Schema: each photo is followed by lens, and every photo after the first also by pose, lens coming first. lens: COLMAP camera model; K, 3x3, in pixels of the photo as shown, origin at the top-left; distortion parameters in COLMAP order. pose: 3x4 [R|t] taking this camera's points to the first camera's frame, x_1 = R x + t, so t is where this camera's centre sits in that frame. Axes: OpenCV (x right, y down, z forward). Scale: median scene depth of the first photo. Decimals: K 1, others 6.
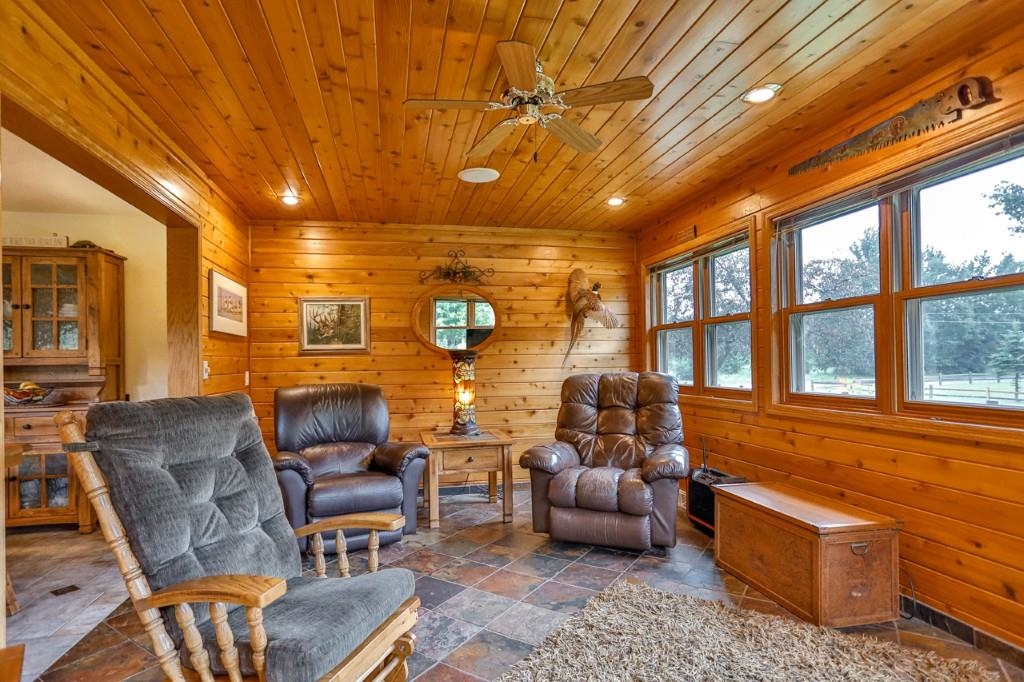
lens RADIAL K [[519.1, 0, 504.3], [0, 519.1, 331.0], [0, 0, 1]] dist [-0.059292, 0.032765]
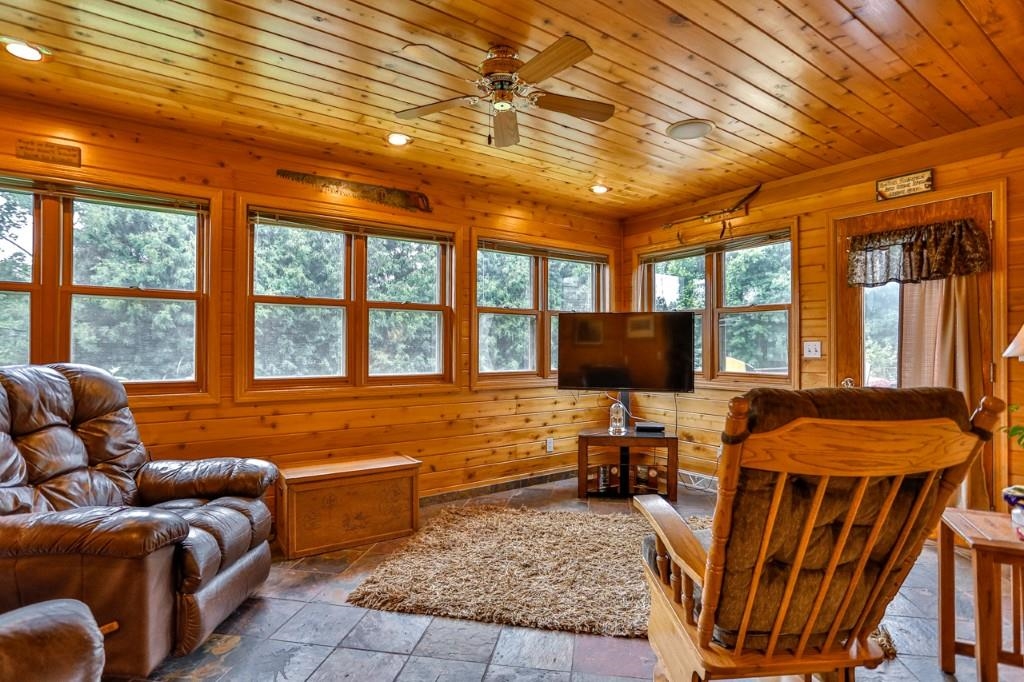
lens RADIAL K [[519.1, 0, 504.3], [0, 519.1, 331.0], [0, 0, 1]] dist [-0.059292, 0.032765]
pose [[-0.386412, 0.031816, 0.921777, -0.605169], [-0.057366, 0.996641, -0.058448, 0.055465], [-0.920541, -0.075464, -0.383289, 0.960321]]
